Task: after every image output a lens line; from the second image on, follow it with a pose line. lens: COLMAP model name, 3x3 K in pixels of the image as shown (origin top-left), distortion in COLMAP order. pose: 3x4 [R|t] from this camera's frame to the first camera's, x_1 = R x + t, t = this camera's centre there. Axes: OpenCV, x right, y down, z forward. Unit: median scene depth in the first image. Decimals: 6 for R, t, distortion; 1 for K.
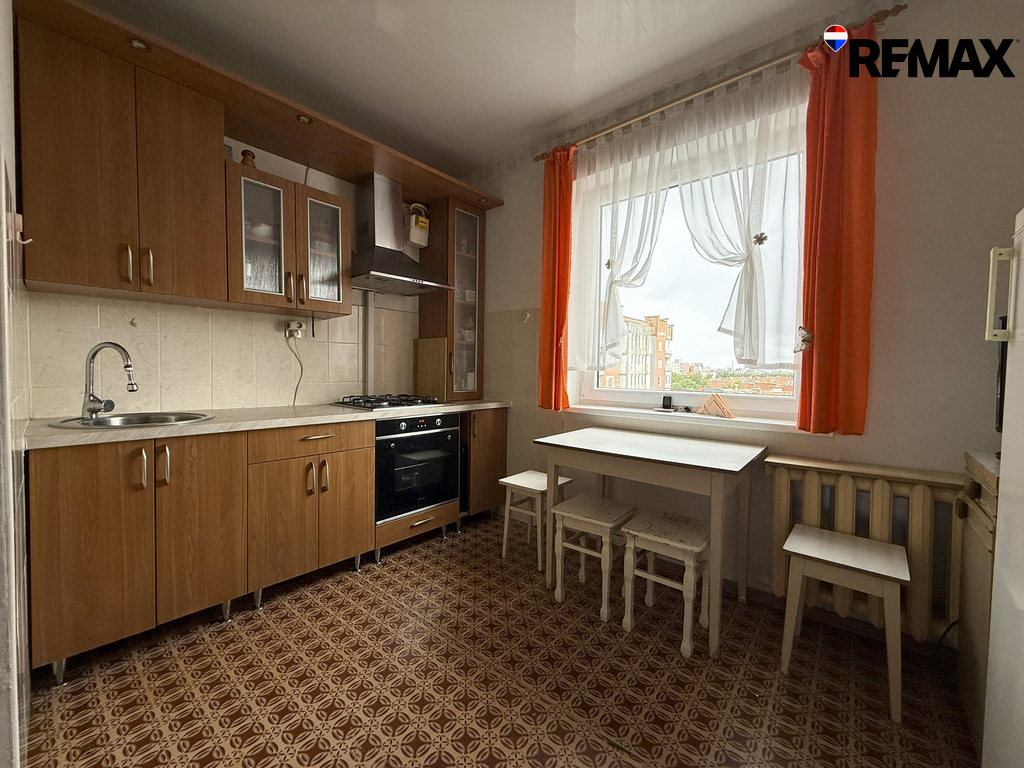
lens RADIAL K [[406.8, 0, 512.0], [0, 406.8, 384.0], [0, 0, 1]] dist [0.002859, 0.000258]
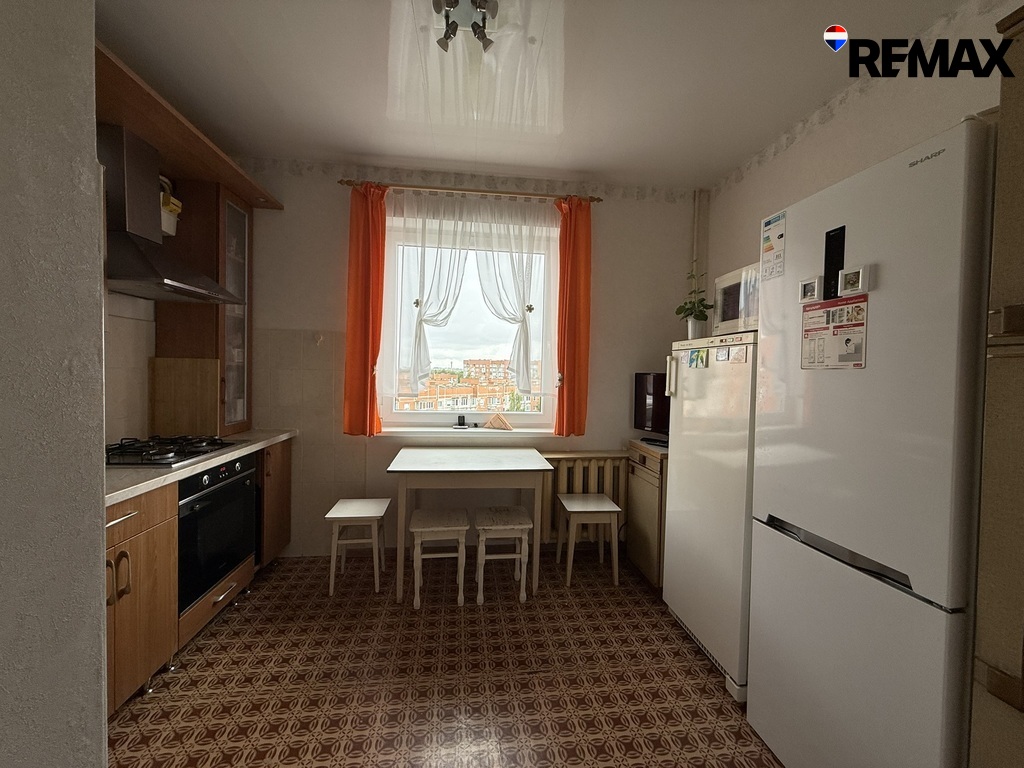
lens RADIAL K [[405.4, 0, 512.0], [0, 405.4, 384.0], [0, 0, 1]] dist [-0.000878, 0.000114]
pose [[0.678347, -0.017864, 0.734525, -0.483043], [0.010904, 0.999839, 0.014246, -0.094858], [-0.734661, -0.001654, 0.678432, 0.042323]]
